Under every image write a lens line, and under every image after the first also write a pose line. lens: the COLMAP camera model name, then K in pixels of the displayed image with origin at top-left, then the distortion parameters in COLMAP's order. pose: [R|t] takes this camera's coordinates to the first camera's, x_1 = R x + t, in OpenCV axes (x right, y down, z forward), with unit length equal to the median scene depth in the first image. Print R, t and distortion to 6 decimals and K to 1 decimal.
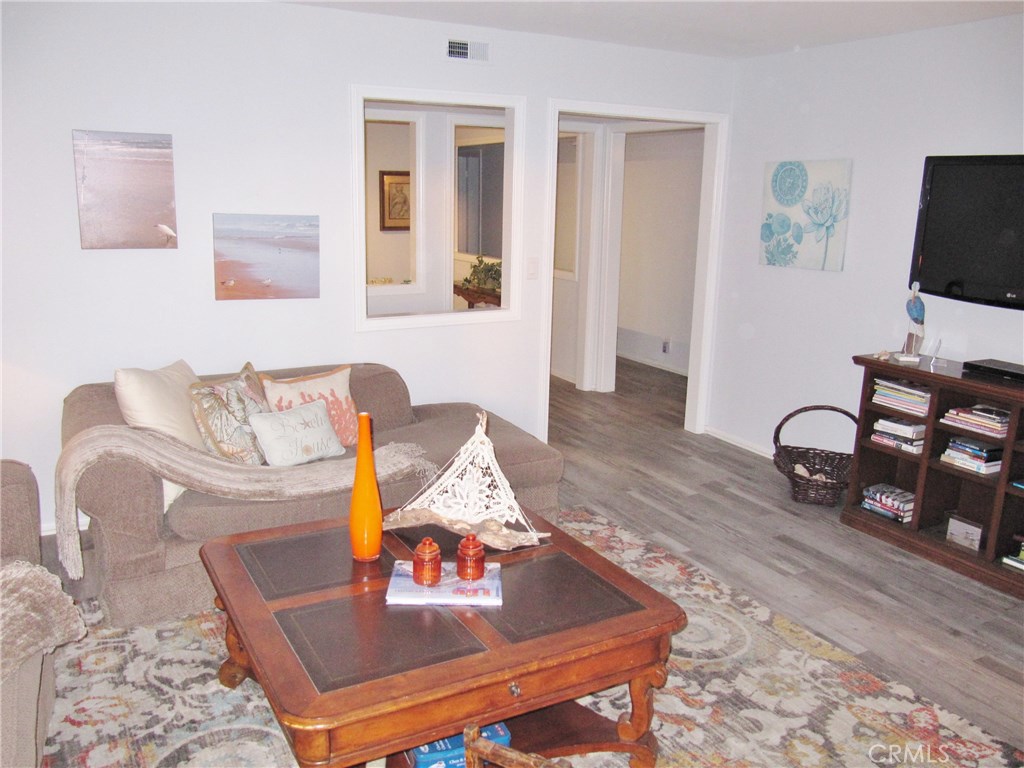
lens RADIAL K [[855.5, 0, 506.0], [0, 855.5, 385.1], [0, 0, 1]] dist [-0.060842, 0.037369]
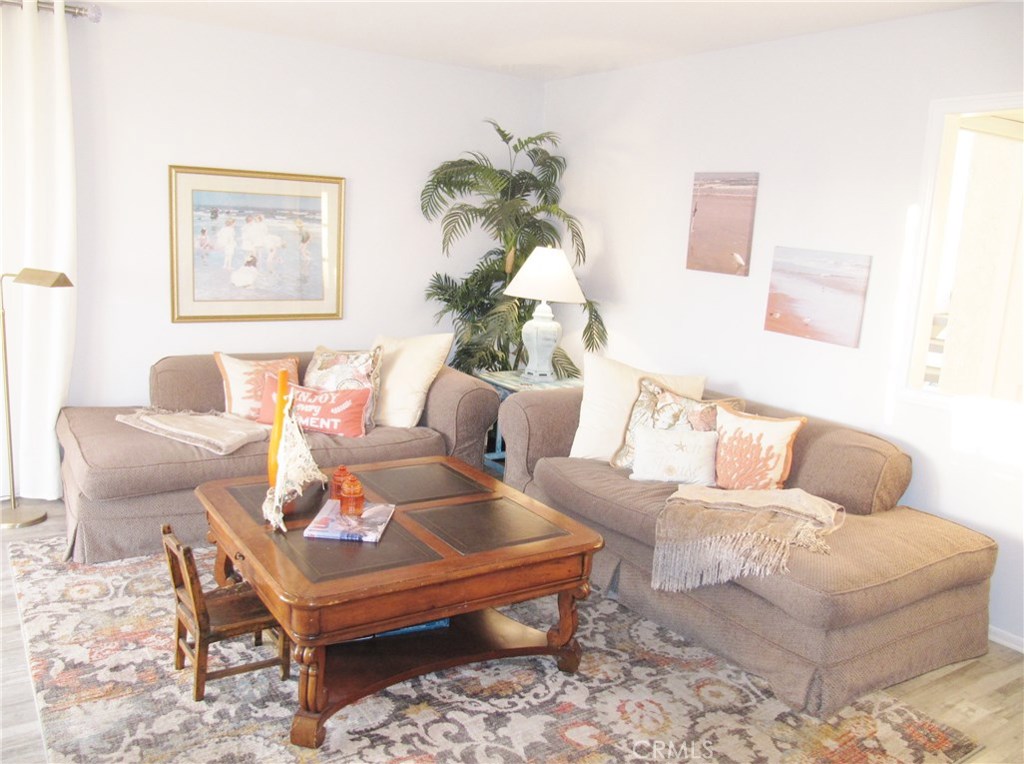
lens RADIAL K [[855.5, 0, 508.8], [0, 855.5, 384.5], [0, 0, 1]] dist [-0.060842, 0.037369]
pose [[0.063823, 0.169791, -0.983411, 0.659504], [-0.271462, 0.951216, 0.146614, -0.103772], [0.960331, 0.257602, 0.106801, 0.607408]]
